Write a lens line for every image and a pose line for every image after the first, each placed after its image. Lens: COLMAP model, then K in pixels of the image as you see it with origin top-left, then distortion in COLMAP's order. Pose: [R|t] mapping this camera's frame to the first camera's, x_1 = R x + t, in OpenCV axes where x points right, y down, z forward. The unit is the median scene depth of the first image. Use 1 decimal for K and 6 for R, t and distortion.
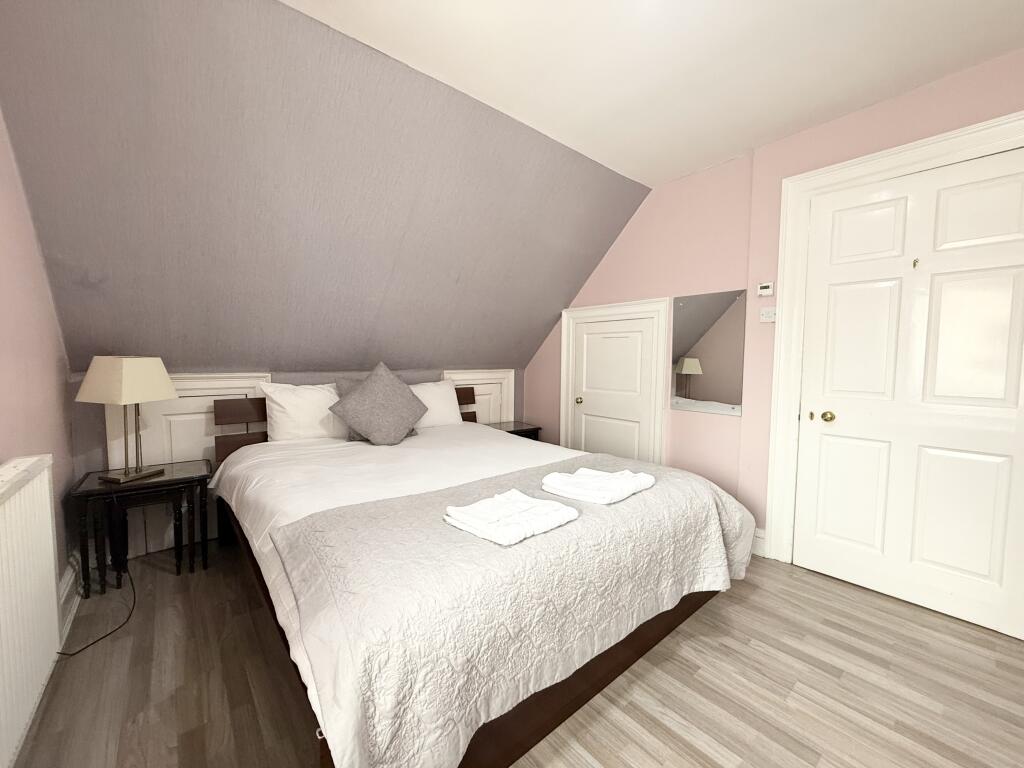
lens RADIAL K [[411.4, 0, 505.4], [0, 411.4, 382.4], [0, 0, 1]] dist [0.000418, 0.000046]
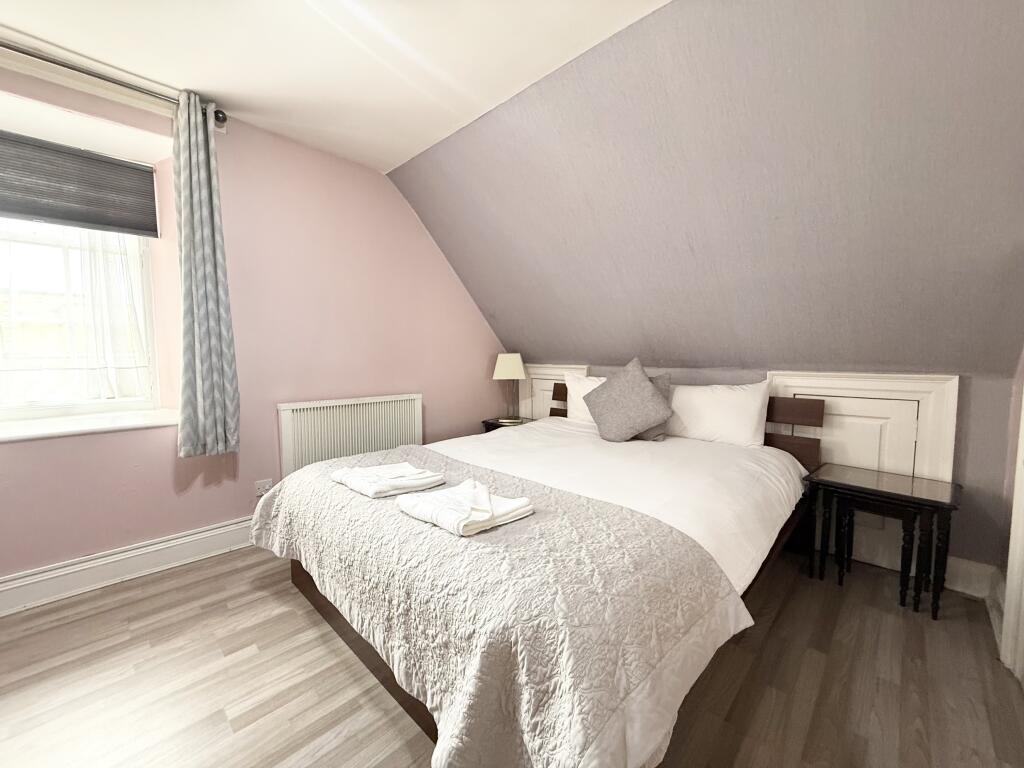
lens RADIAL K [[411.4, 0, 505.4], [0, 411.4, 382.4], [0, 0, 1]] dist [0.000418, 0.000046]
pose [[0.101065, 0.061794, -0.992959, 0.790126], [-0.060328, 0.996613, 0.055881, -0.033038], [0.993049, 0.054255, 0.104451, 0.756793]]
